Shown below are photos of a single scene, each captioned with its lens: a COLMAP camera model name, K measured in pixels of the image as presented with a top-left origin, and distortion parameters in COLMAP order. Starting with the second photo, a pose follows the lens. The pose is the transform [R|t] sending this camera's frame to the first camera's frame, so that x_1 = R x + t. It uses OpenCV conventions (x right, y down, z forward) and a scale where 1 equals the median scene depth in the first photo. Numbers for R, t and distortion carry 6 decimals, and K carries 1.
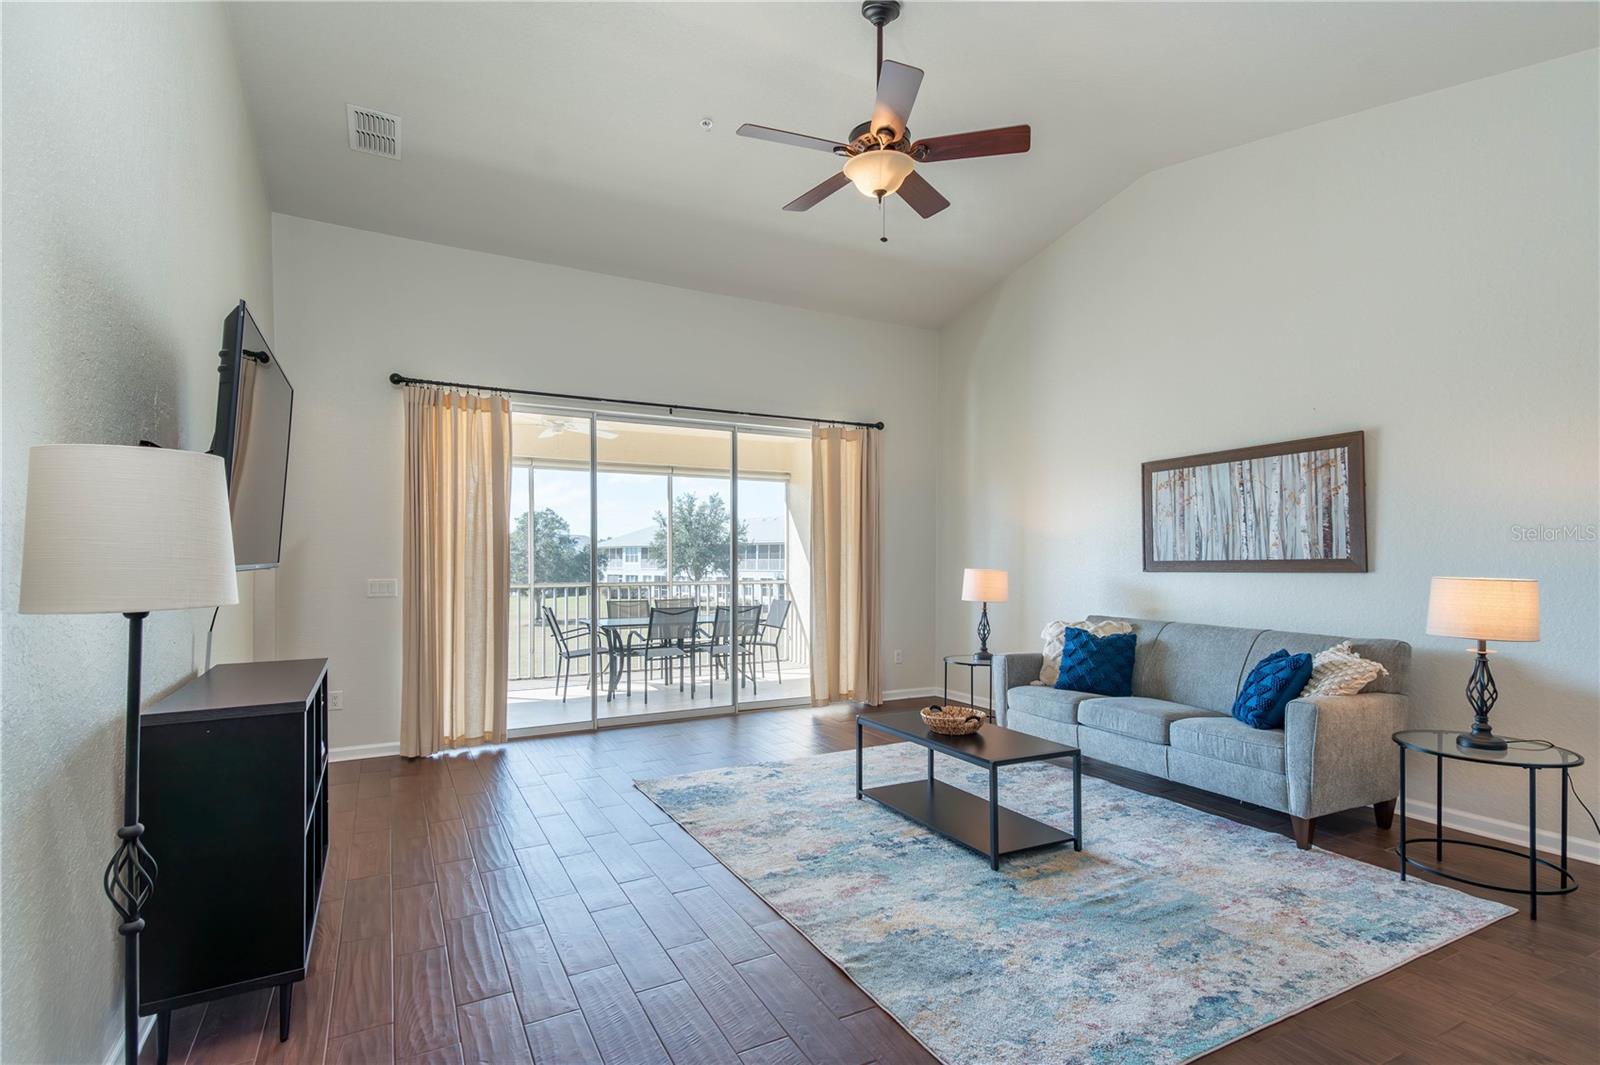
lens RADIAL K [[787.8, 0, 800.9], [0, 787.8, 563.2], [0, 0, 1]] dist [0.015264, -0.013821]
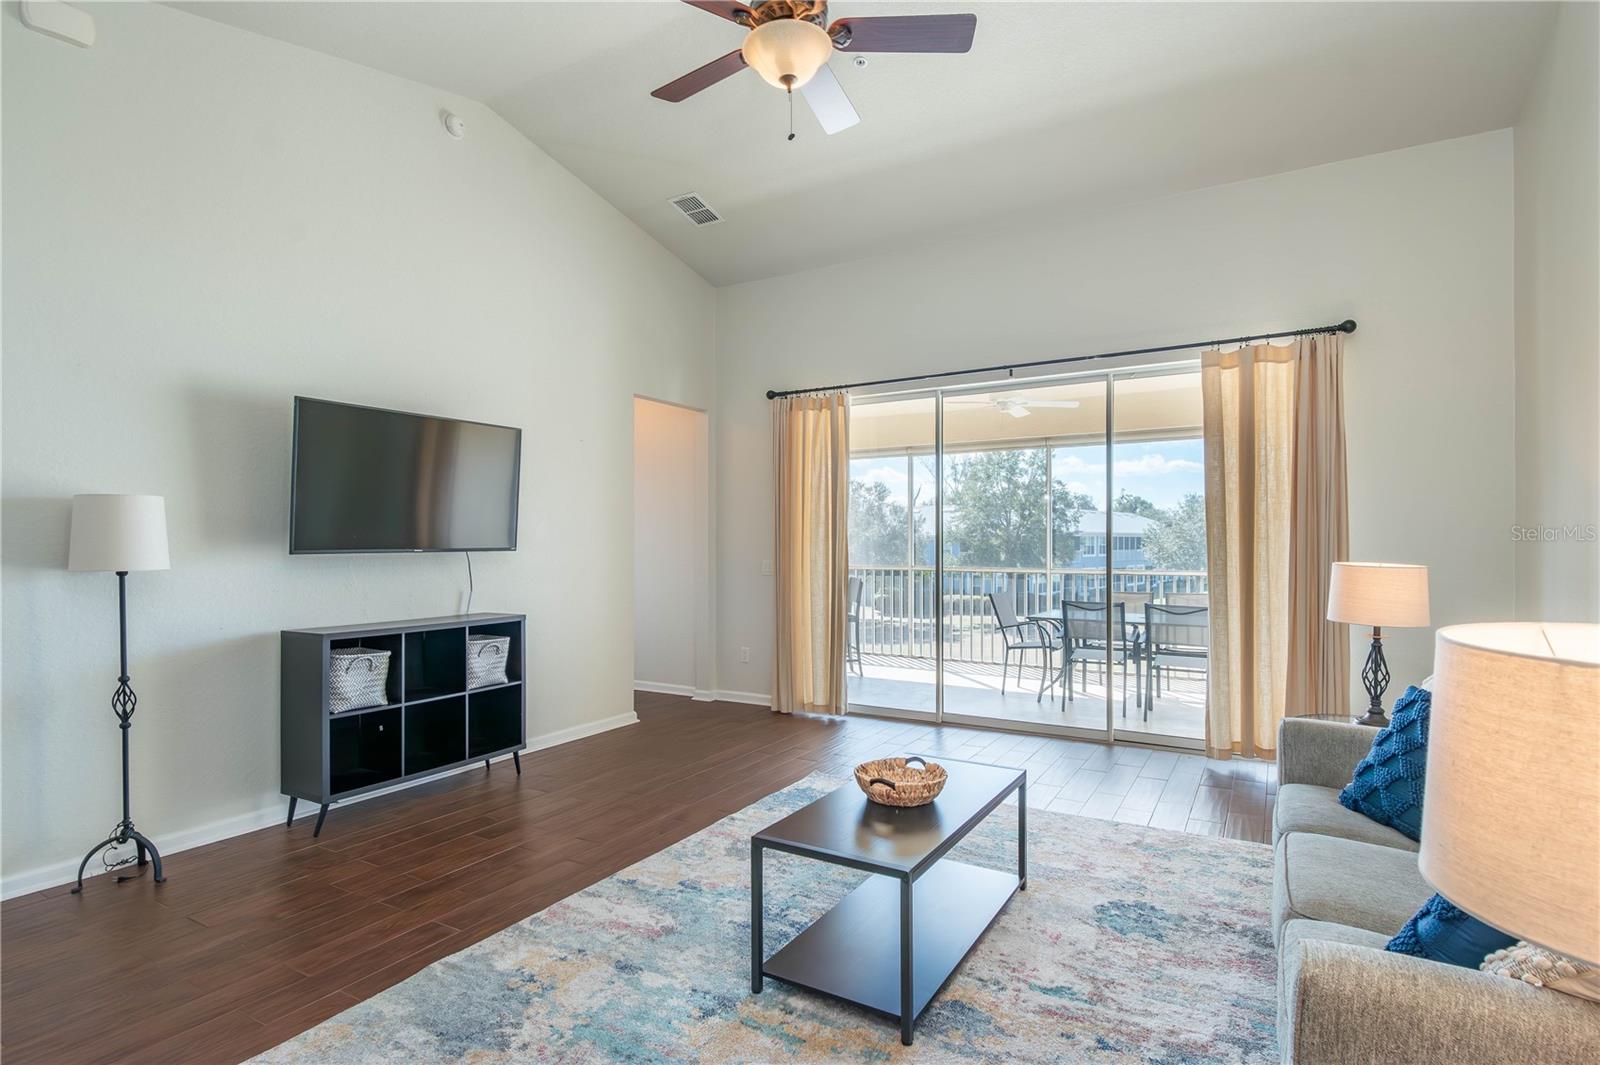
lens RADIAL K [[787.8, 0, 803.5], [0, 787.8, 529.3], [0, 0, 1]] dist [0.015264, -0.013821]
pose [[0.518759, -0.012772, -0.854825, 0.581849], [-0.002928, 0.999856, -0.016716, -0.006762], [0.854916, 0.011174, 0.518647, 0.448143]]
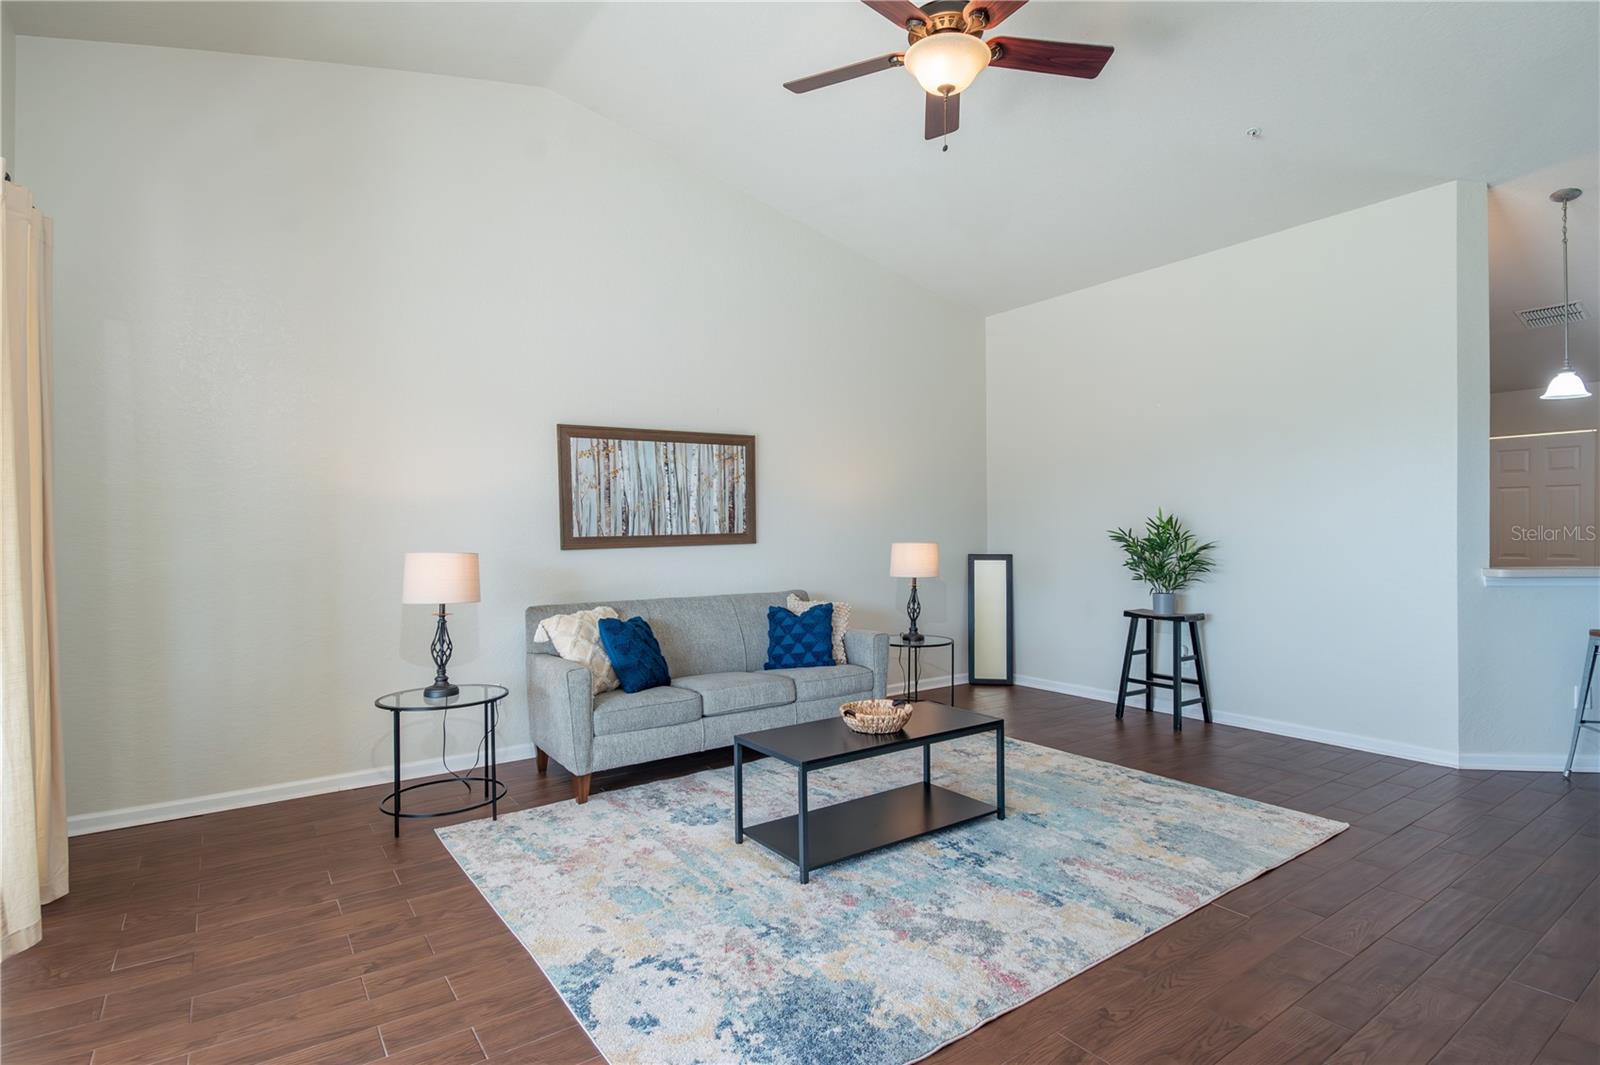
lens RADIAL K [[787.8, 0, 824.7], [0, 787.8, 541.0], [0, 0, 1]] dist [0.015264, -0.013821]
pose [[-0.150153, -0.006914, 0.988639, -0.521037], [0.015258, 0.999840, 0.009309, -0.002415], [-0.988545, 0.016482, -0.150023, 0.932642]]
